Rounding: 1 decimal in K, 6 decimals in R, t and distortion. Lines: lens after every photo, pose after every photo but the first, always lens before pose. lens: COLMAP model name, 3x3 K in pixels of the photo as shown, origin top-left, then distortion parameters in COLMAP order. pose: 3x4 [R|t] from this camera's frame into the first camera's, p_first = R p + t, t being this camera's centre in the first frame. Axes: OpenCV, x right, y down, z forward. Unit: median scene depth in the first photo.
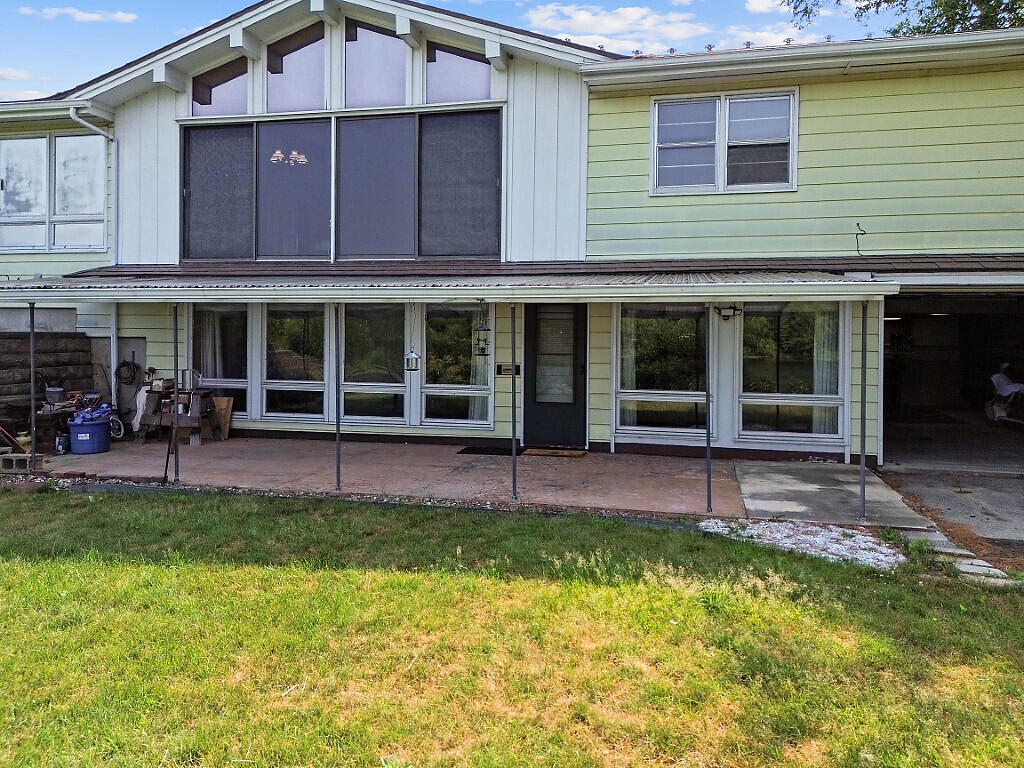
lens RADIAL K [[716.1, 0, 511.2], [0, 716.1, 349.0], [0, 0, 1]] dist [0.032753, 0.000288]
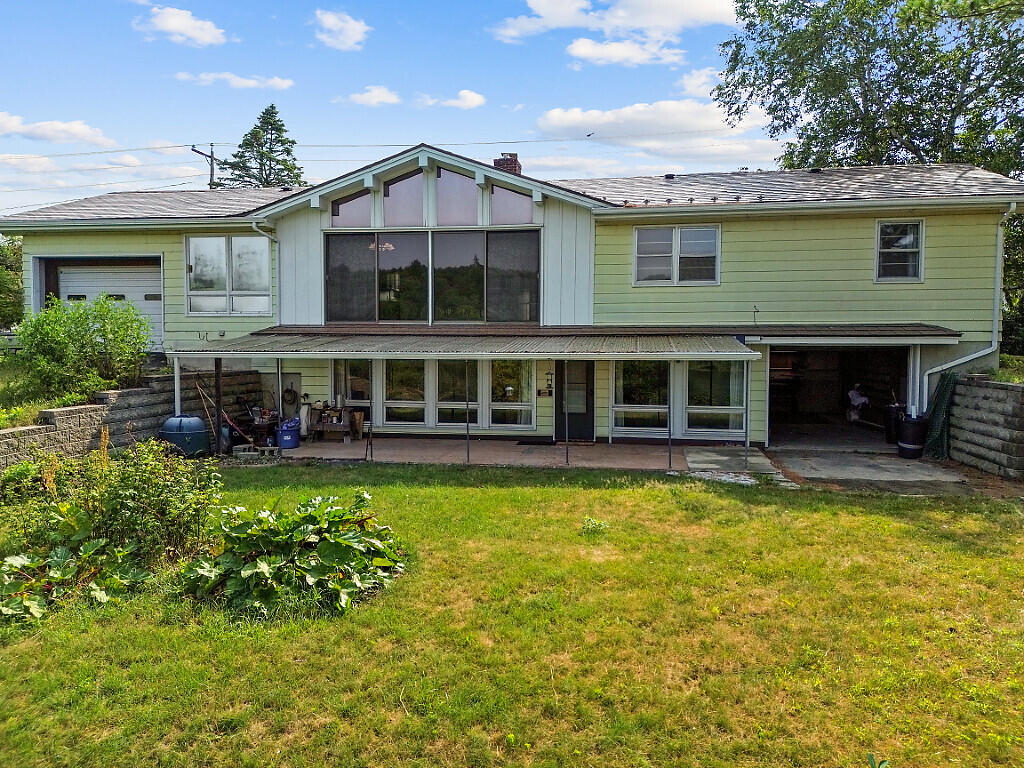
lens RADIAL K [[719.0, 0, 516.8], [0, 719.0, 379.8], [0, 0, 1]] dist [0.122626, -0.155687]
pose [[0.997316, -0.009044, 0.072653, -0.188038], [0.006822, 0.999503, 0.030774, -0.052180], [-0.072895, -0.030195, 0.996882, -0.617349]]
